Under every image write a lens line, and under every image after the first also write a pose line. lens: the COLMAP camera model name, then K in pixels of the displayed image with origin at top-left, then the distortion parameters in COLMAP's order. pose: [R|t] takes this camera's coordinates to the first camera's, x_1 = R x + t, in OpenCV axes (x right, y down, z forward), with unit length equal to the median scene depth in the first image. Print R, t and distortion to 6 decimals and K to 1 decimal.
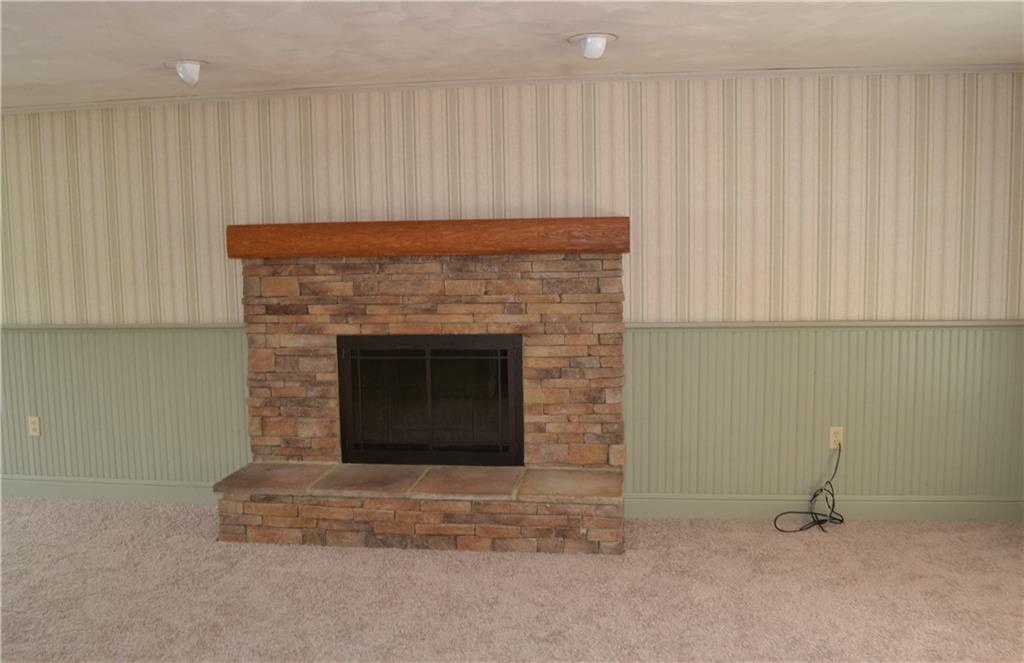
lens RADIAL K [[823.0, 0, 512.0], [0, 823.0, 331.5], [0, 0, 1]] dist [-0.070438, 0.000047]
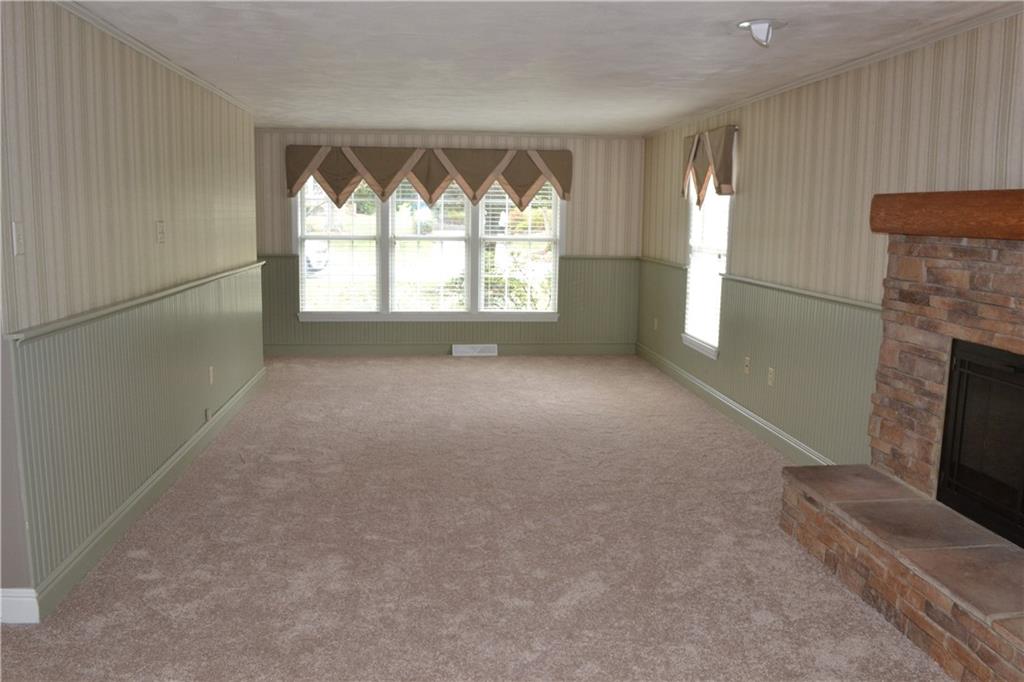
lens RADIAL K [[817.9, 0, 512.0], [0, 817.9, 341.0], [0, 0, 1]] dist [-0.081194, 0.009490]
pose [[0.224676, 0.165373, -0.960298, 0.420508], [-0.115114, 0.983097, 0.142367, -0.052257], [0.967610, 0.078558, 0.239915, 0.418580]]
